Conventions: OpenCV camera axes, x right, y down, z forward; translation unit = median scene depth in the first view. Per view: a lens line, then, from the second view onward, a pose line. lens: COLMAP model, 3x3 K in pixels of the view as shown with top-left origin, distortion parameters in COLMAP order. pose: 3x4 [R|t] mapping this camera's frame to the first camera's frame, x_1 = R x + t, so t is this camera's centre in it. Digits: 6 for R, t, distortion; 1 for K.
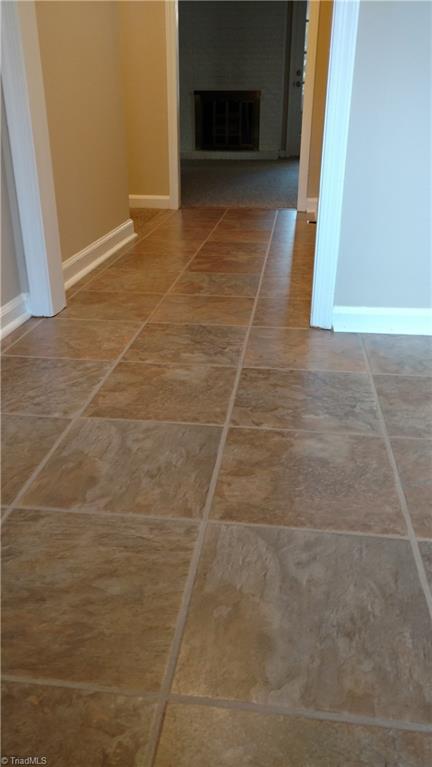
lens RADIAL K [[613.1, 0, 215.9], [0, 613.1, 381.8], [0, 0, 1]] dist [0.002018, 0.031979]
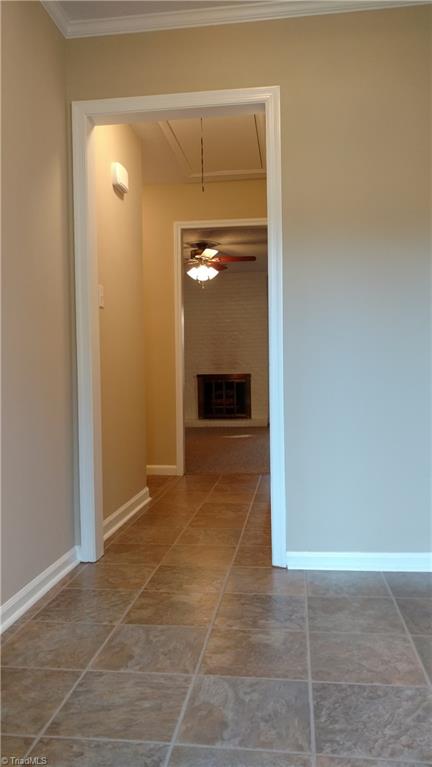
lens RADIAL K [[613.1, 0, 215.5], [0, 613.1, 385.3], [0, 0, 1]] dist [0.002018, 0.031979]
pose [[0.999844, -0.016798, -0.005373, 0.048655], [0.013441, 0.923041, -0.384466, 0.104173], [0.011418, 0.384334, 0.923124, -0.738173]]
